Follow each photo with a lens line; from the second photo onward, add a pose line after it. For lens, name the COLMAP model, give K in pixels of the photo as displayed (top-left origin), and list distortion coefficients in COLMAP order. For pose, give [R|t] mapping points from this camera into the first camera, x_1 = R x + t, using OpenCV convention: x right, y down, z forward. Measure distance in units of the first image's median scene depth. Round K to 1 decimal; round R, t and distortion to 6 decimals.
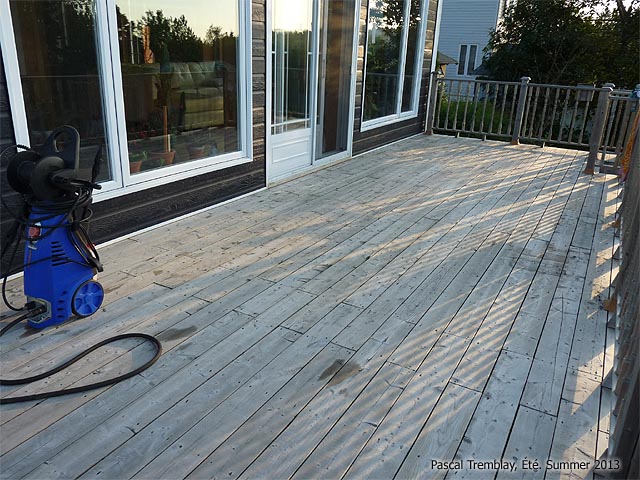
lens RADIAL K [[513.1, 0, 320.0], [0, 513.1, 240.0], [0, 0, 1]] dist [-0.034315, 0.003733]
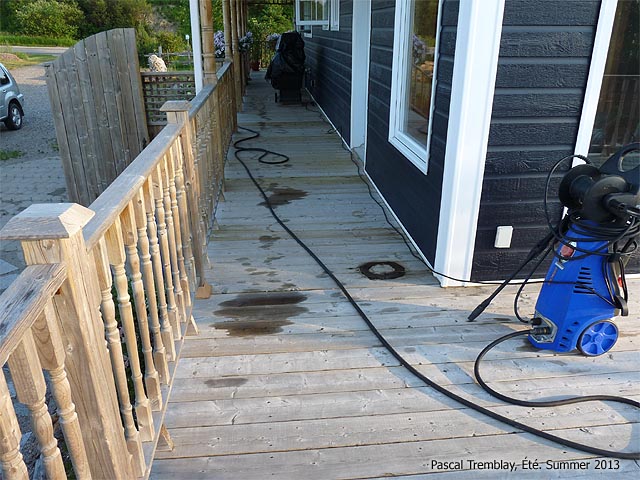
lens RADIAL K [[513.1, 0, 320.0], [0, 513.1, 240.0], [0, 0, 1]] dist [-0.034315, 0.003733]
pose [[0.573966, 0.267811, -0.773848, -0.102929], [-0.259183, 0.955838, 0.138557, -0.043570], [0.776780, 0.121041, 0.618030, 0.073368]]
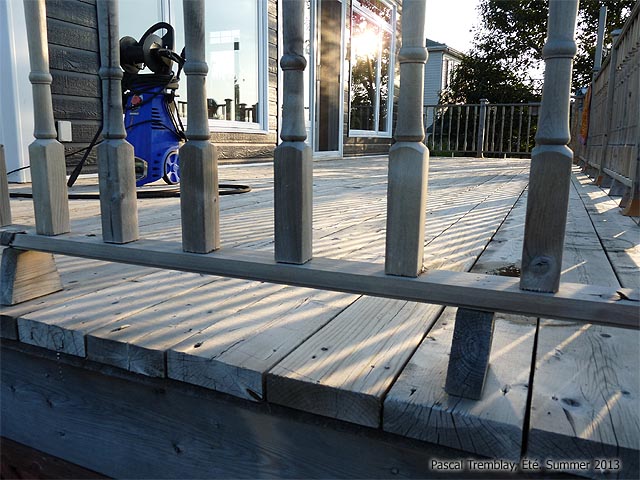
lens RADIAL K [[513.1, 0, 320.0], [0, 513.1, 240.0], [0, 0, 1]] dist [-0.034315, 0.003733]
pose [[0.995212, -0.043020, 0.087759, -0.238150], [0.056890, 0.985110, -0.162238, 0.492304], [-0.079473, 0.166454, 0.982841, -0.146076]]
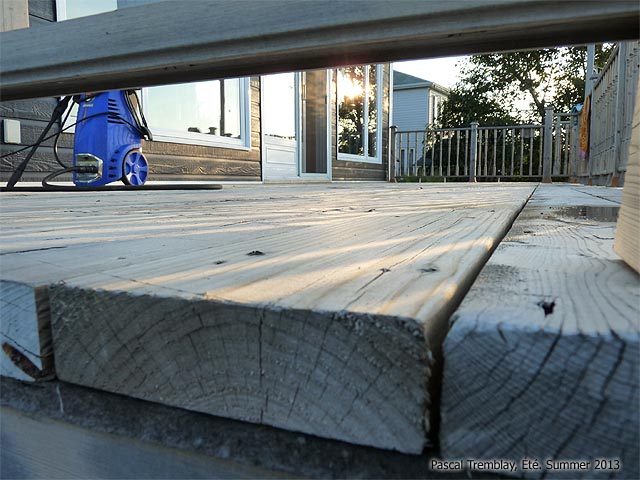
lens RADIAL K [[513.1, 0, 320.0], [0, 513.1, 240.0], [0, 0, 1]] dist [-0.034315, 0.003733]
pose [[0.992663, -0.054488, 0.107943, -0.212934], [0.078859, 0.968468, -0.236329, 0.527847], [-0.091662, 0.243107, 0.965659, 0.024296]]
